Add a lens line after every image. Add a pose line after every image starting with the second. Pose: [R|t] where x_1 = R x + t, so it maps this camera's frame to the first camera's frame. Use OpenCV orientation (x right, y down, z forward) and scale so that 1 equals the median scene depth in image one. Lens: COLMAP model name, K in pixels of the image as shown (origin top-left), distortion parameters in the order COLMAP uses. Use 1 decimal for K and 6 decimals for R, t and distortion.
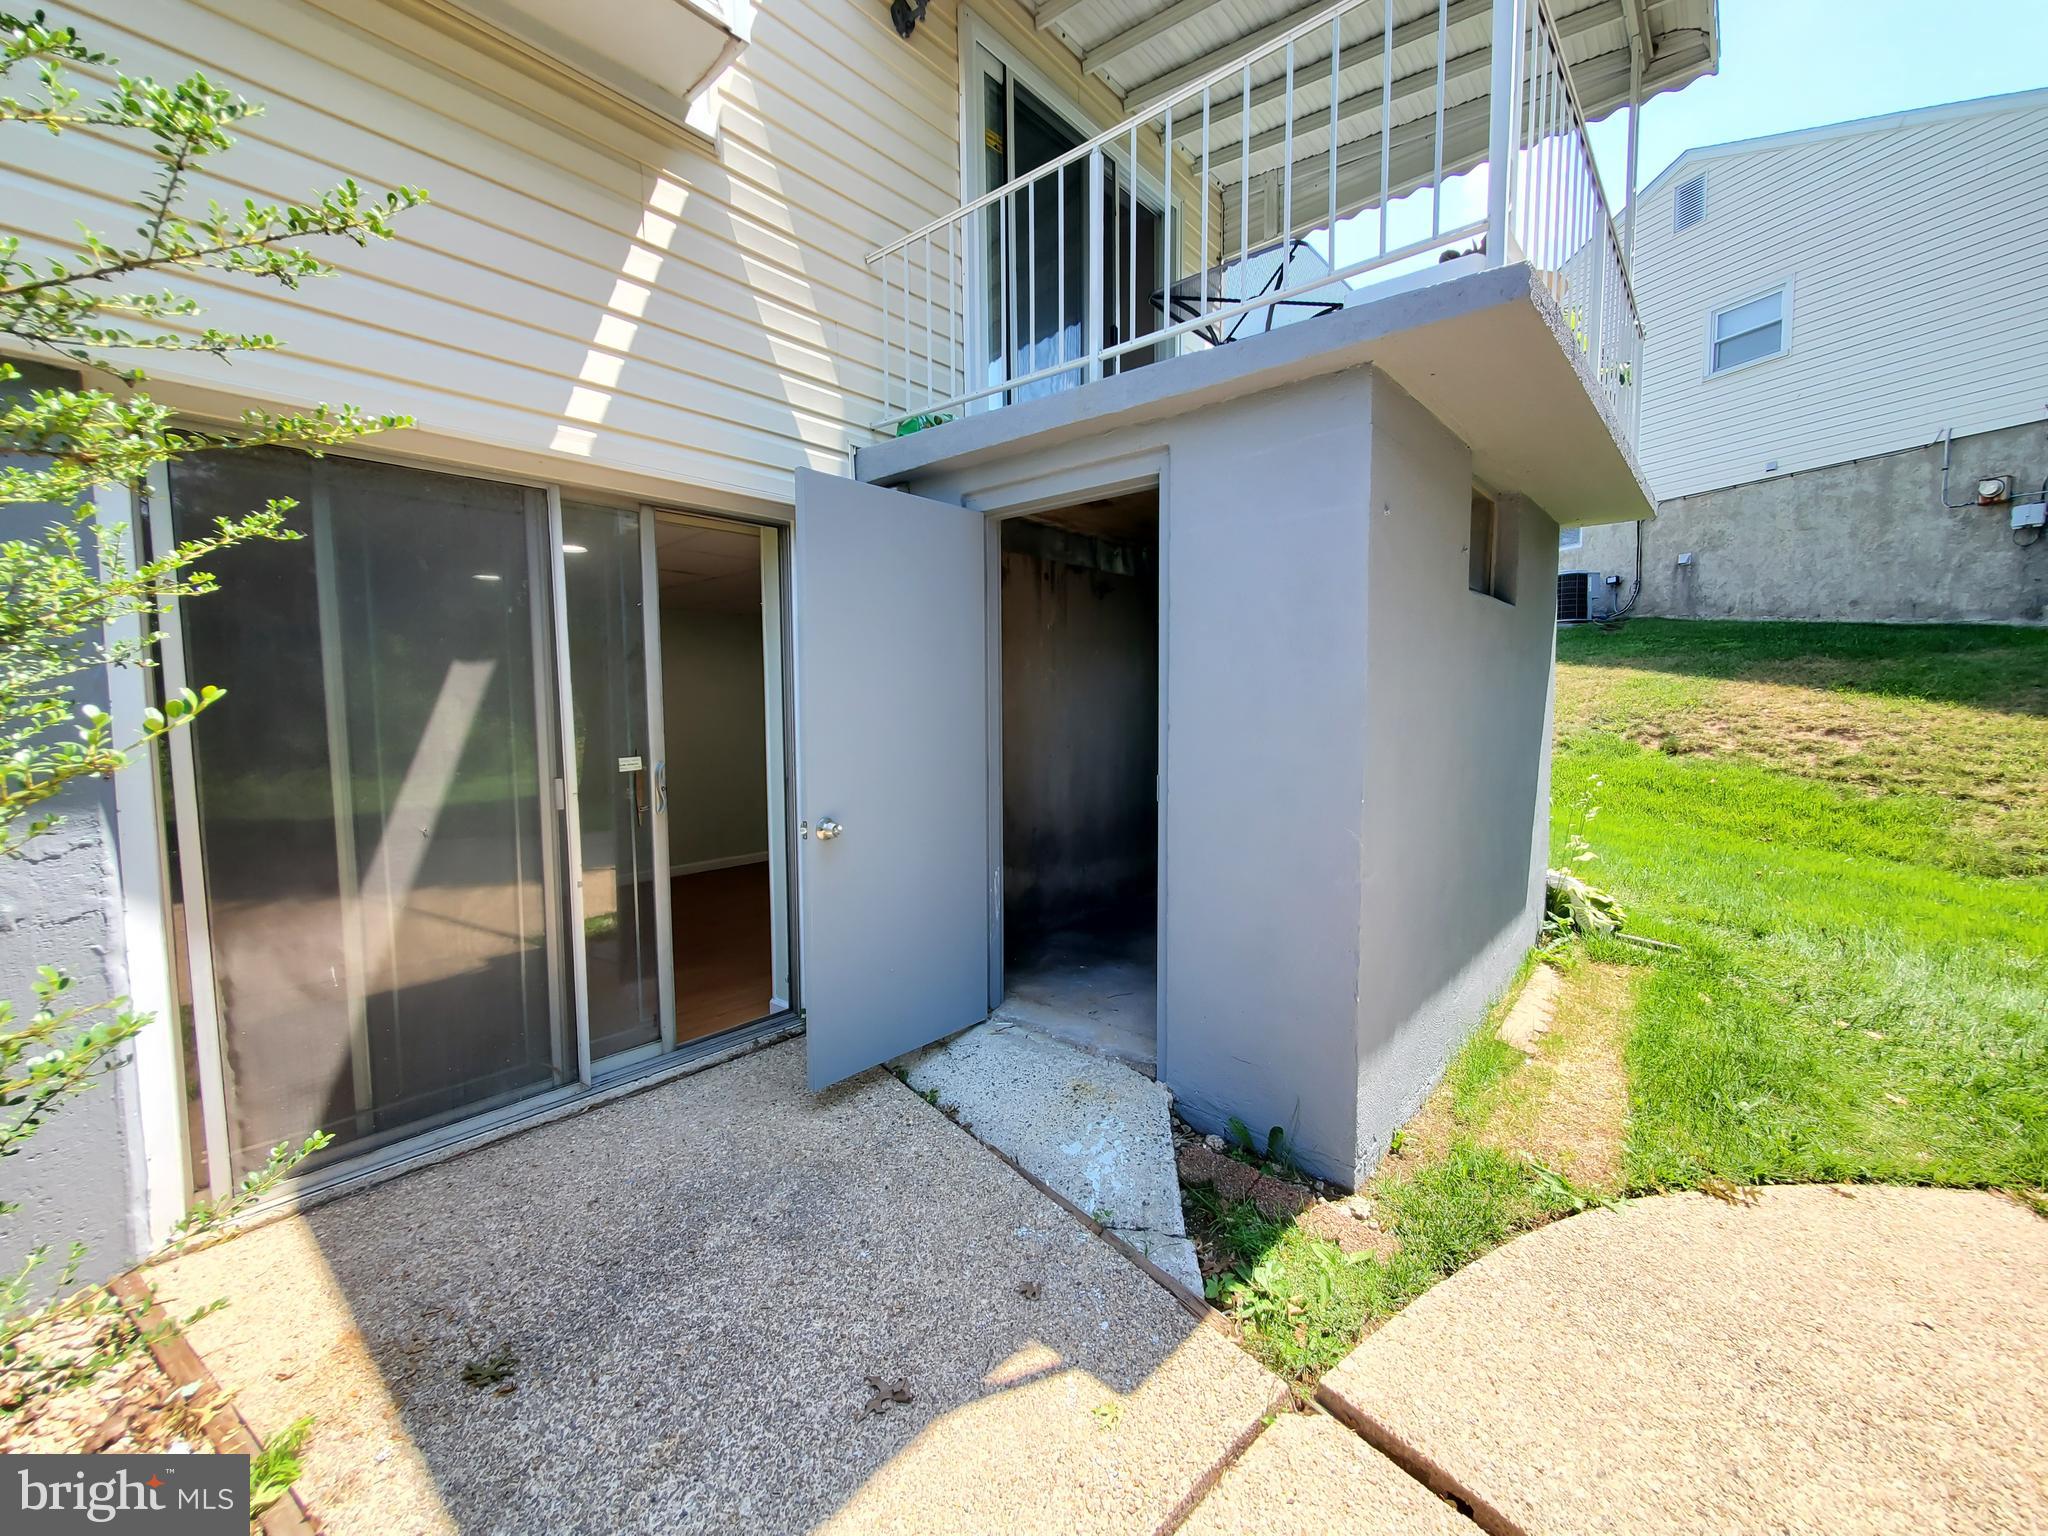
lens RADIAL K [[816.6, 0, 1024.0], [0, 816.6, 768.0], [0, 0, 1]] dist [0.000386, -0.000010]
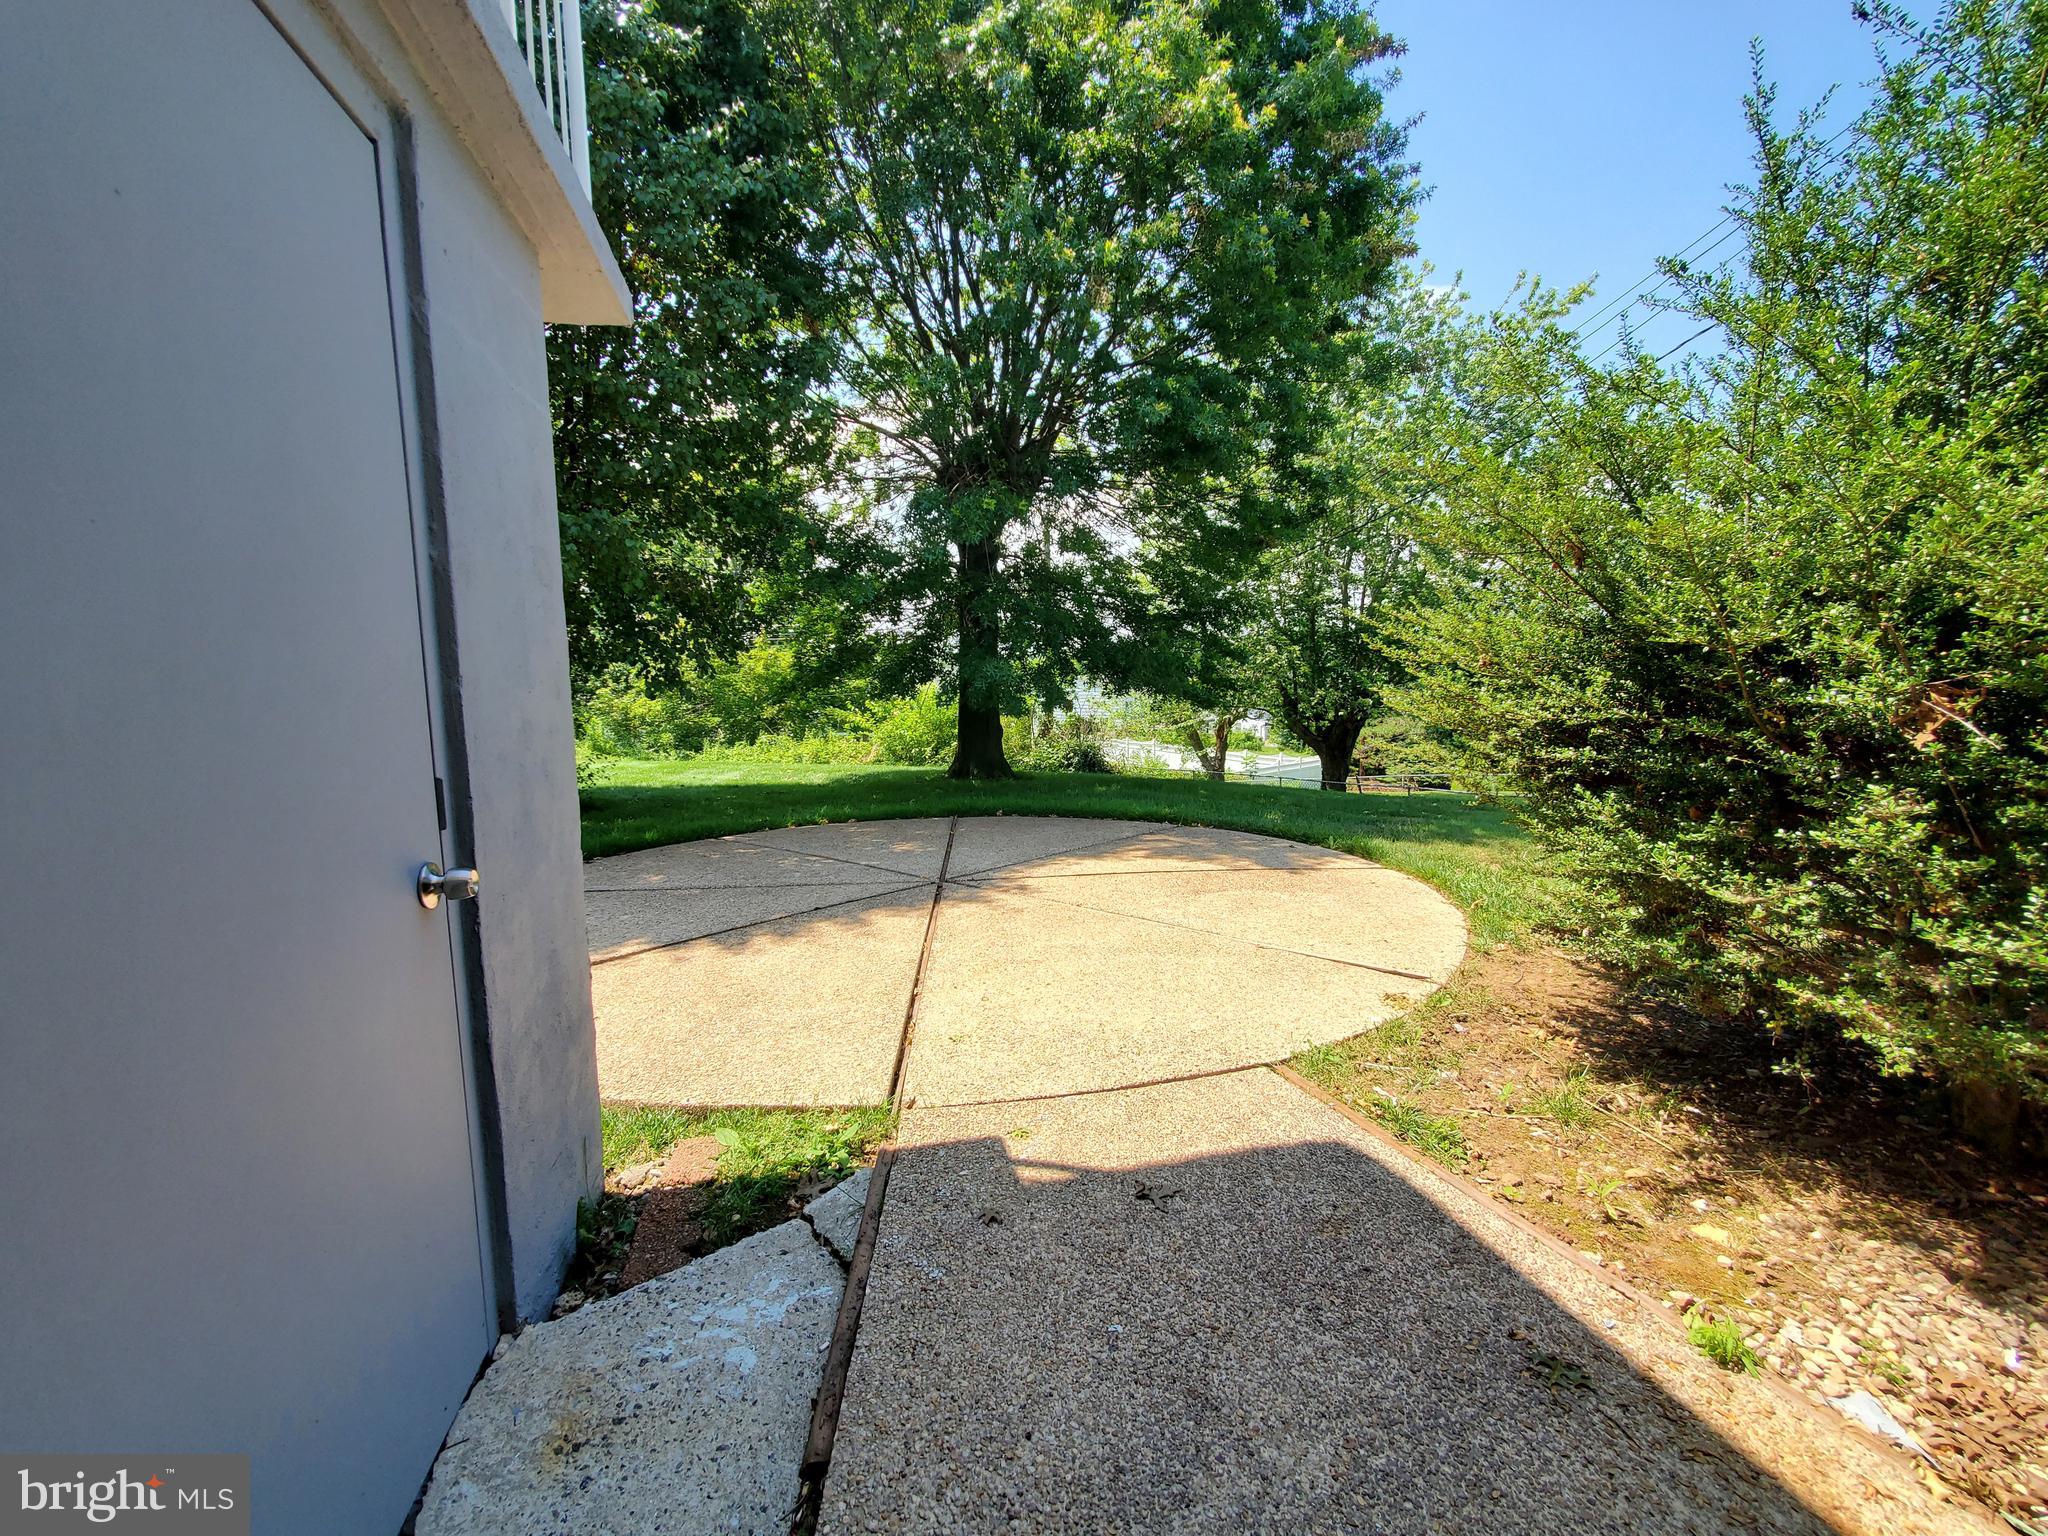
lens RADIAL K [[816.6, 0, 1024.0], [0, 816.6, 768.0], [0, 0, 1]] dist [0.000386, -0.000010]
pose [[-0.813550, -0.065106, 0.577839, -0.613042], [0.054780, 0.980712, 0.187624, -0.089458], [-0.578909, 0.184295, -0.794292, 1.793714]]
